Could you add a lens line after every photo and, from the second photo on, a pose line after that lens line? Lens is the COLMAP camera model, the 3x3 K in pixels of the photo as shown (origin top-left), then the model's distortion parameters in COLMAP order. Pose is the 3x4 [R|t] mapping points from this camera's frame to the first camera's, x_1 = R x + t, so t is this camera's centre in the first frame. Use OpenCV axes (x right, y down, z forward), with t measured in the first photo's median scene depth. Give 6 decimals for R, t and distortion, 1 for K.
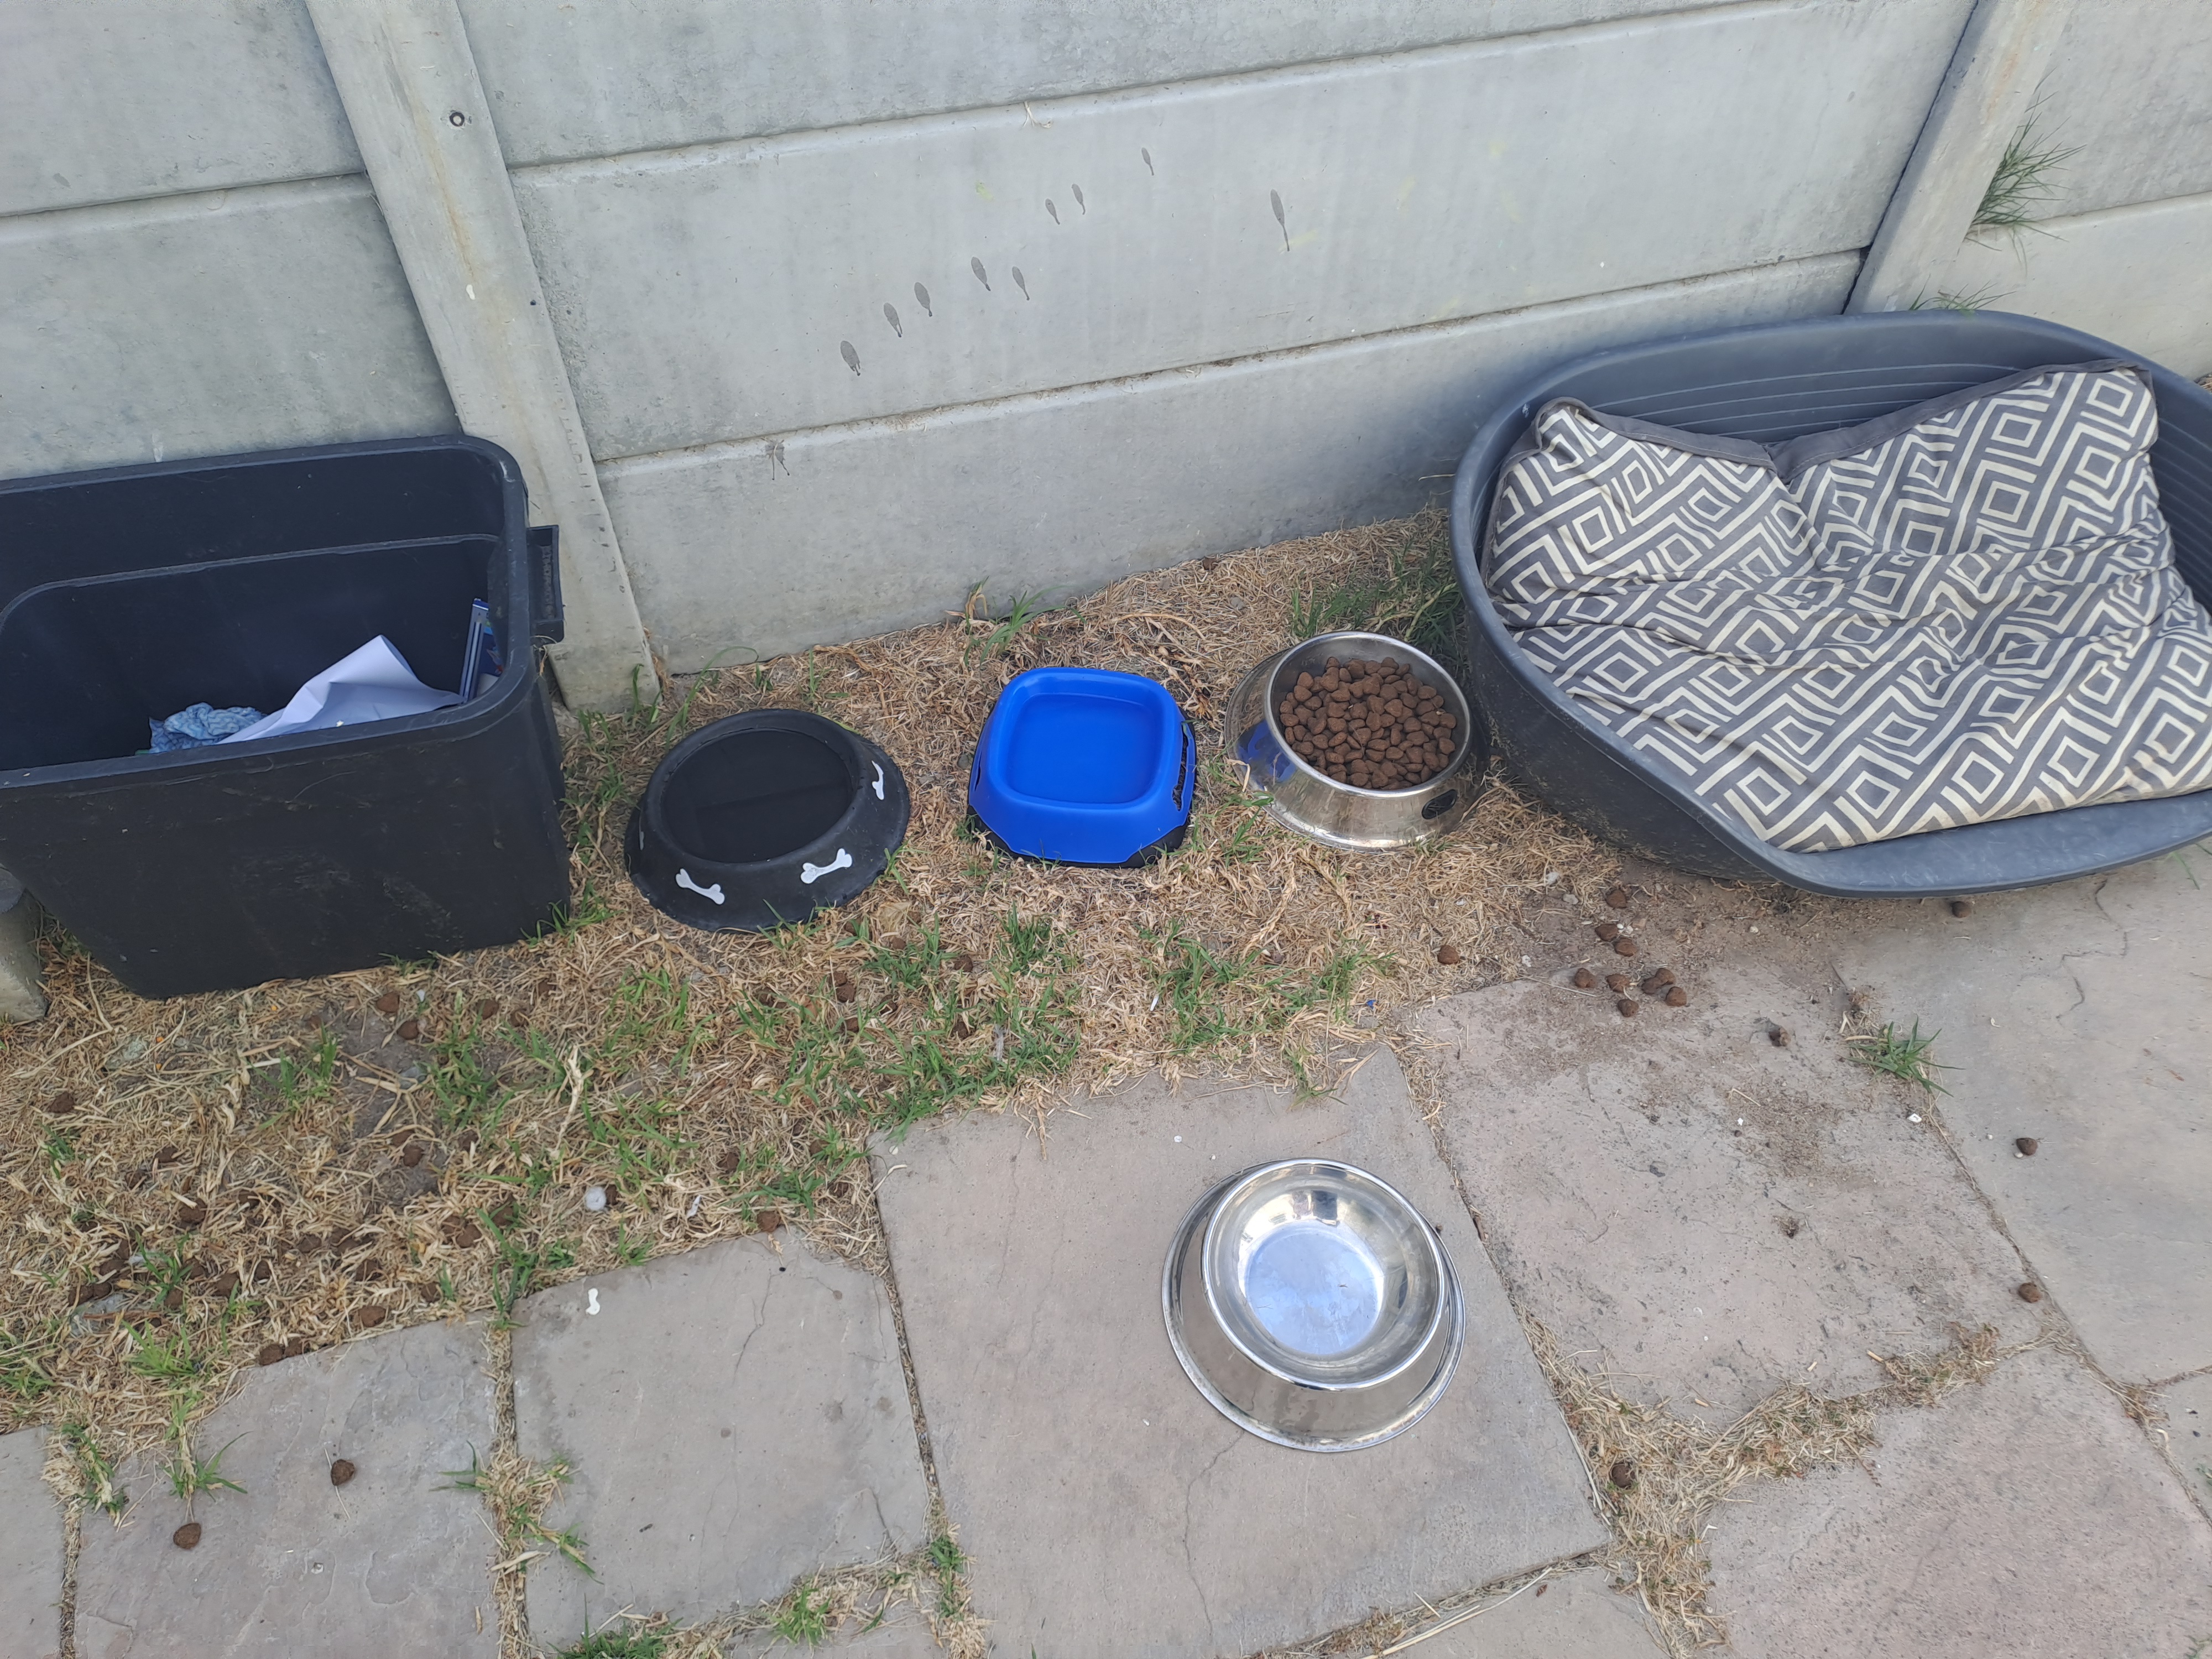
lens RADIAL K [[1592.4, 0, 1109.6], [0, 1592.4, 876.8], [0, 0, 1]] dist [0.126797, -0.216095]
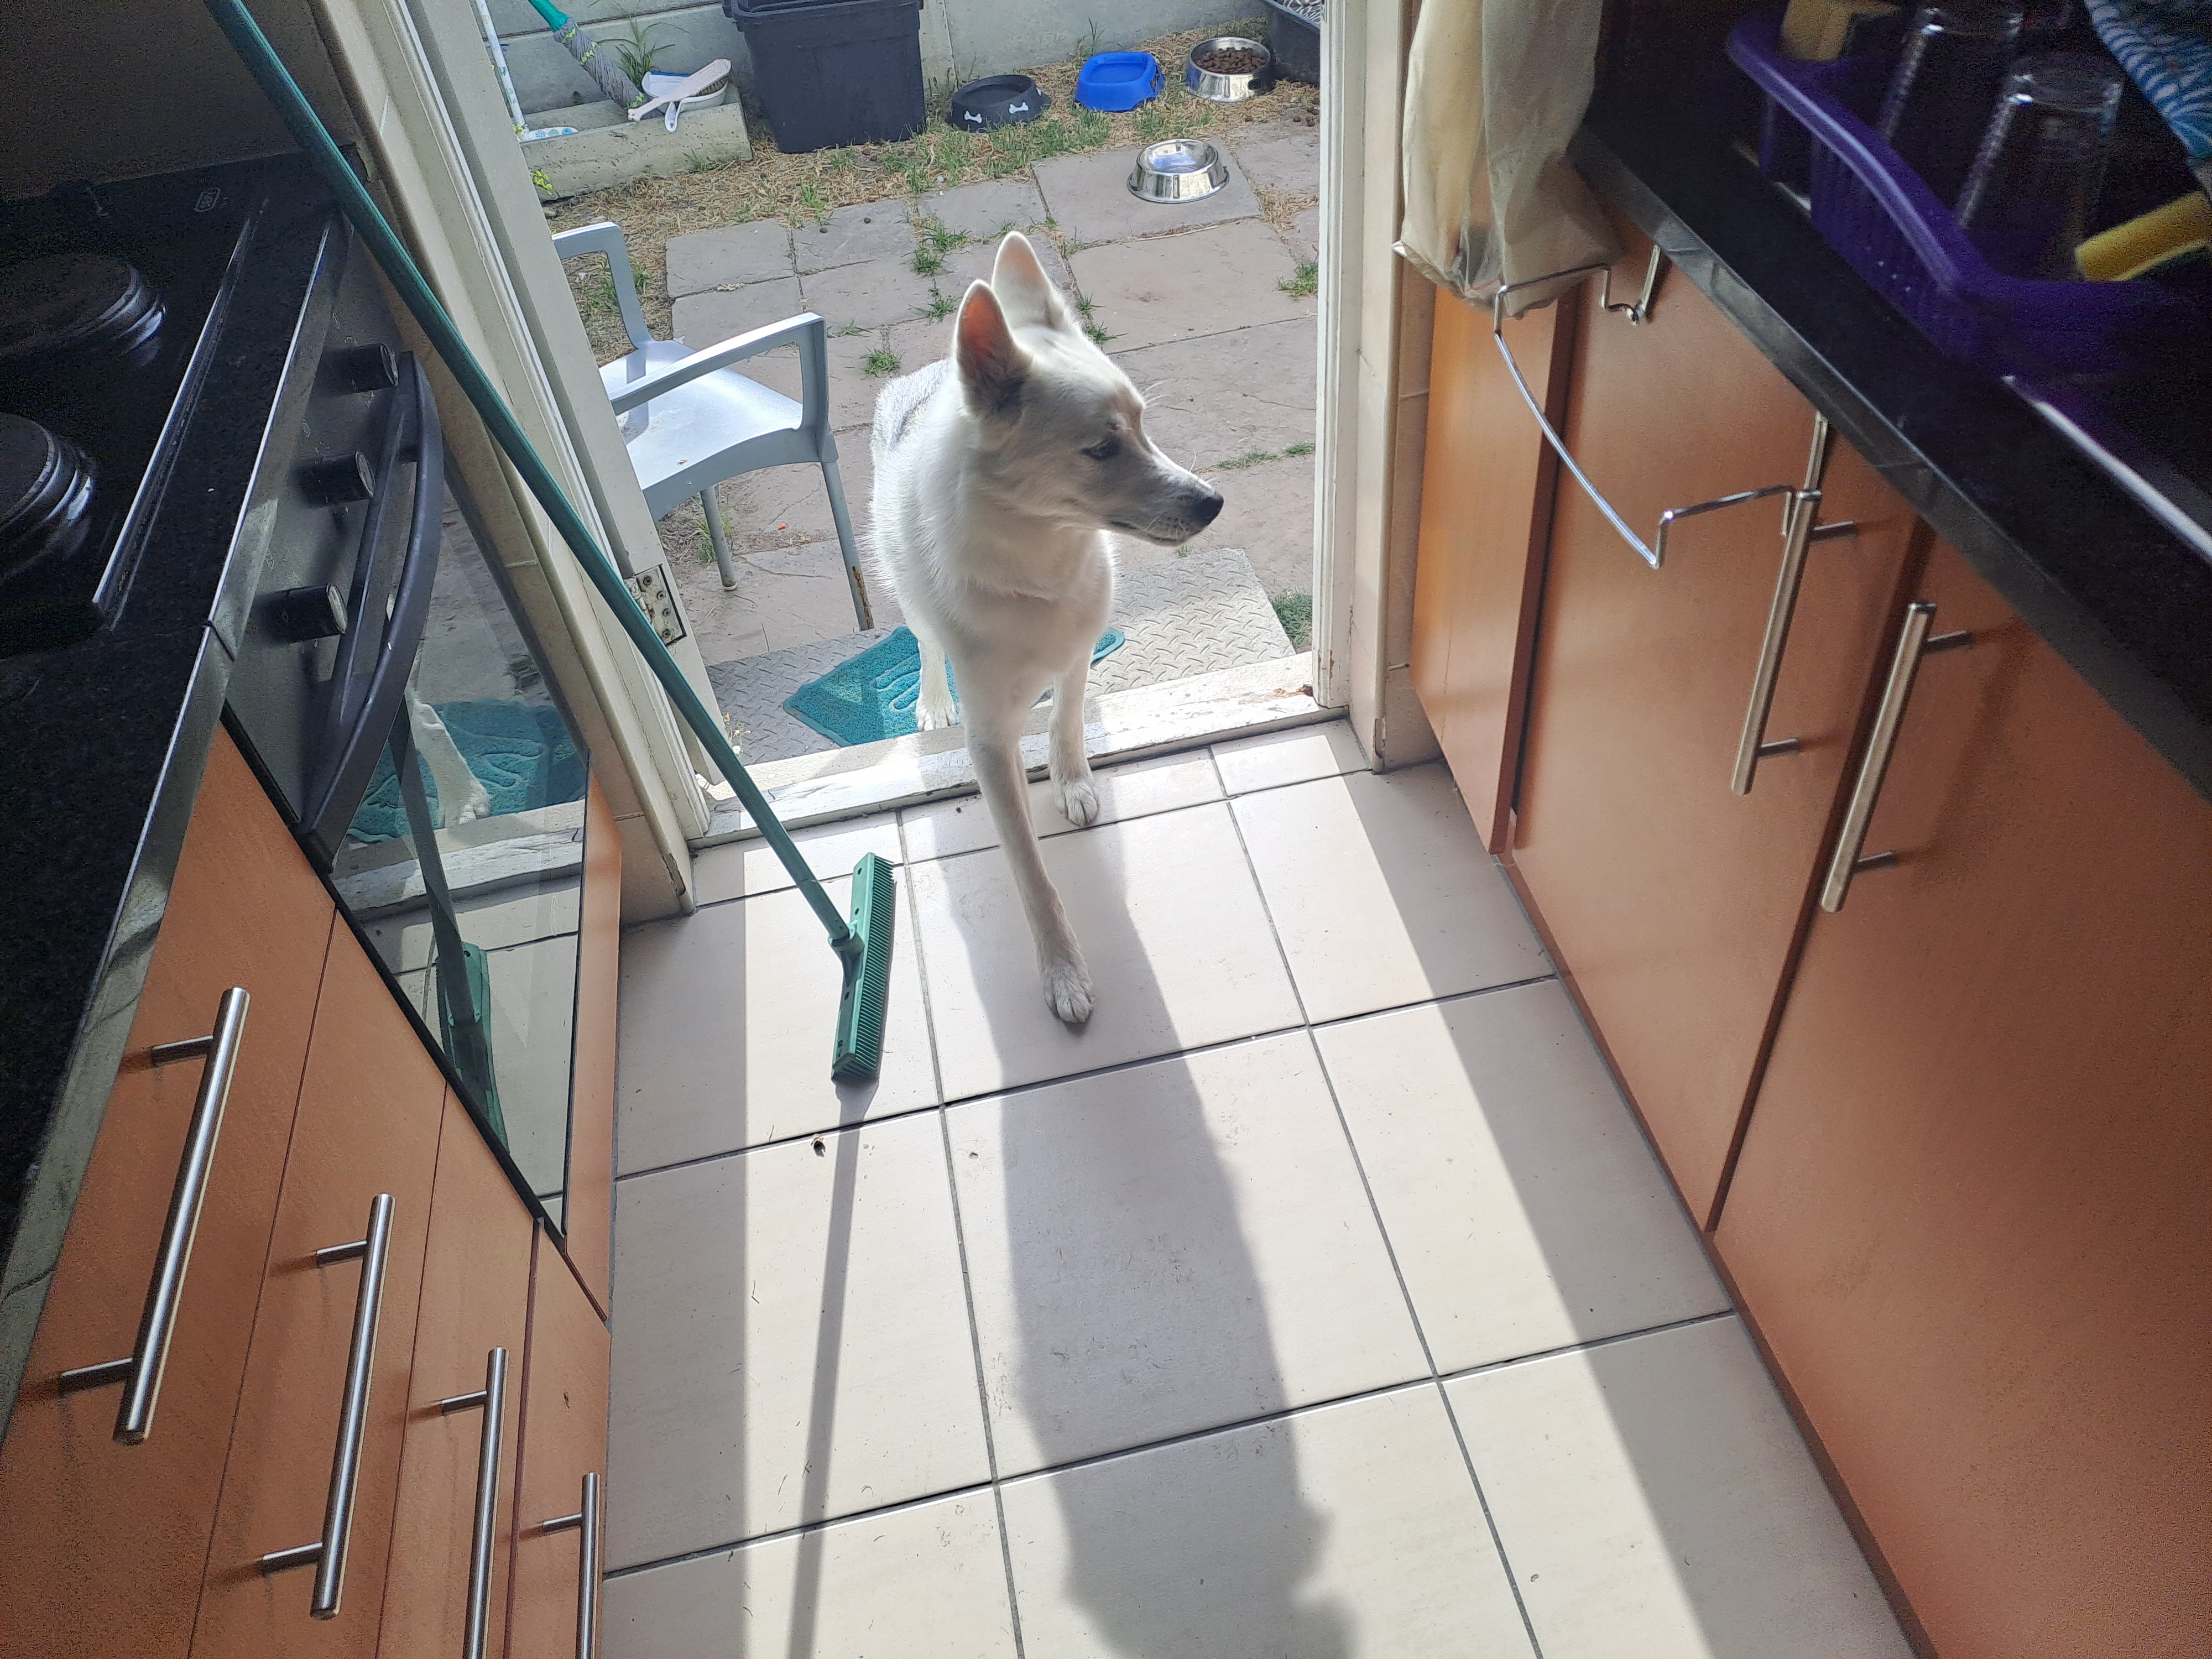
lens RADIAL K [[1592.4, 0, 1109.6], [0, 1592.4, 876.8], [0, 0, 1]] dist [0.126797, -0.216095]
pose [[0.989807, -0.012053, -0.141902, 0.364573], [-0.001250, 0.995639, -0.093285, 1.618919], [0.142407, 0.092511, 0.985475, -1.629524]]
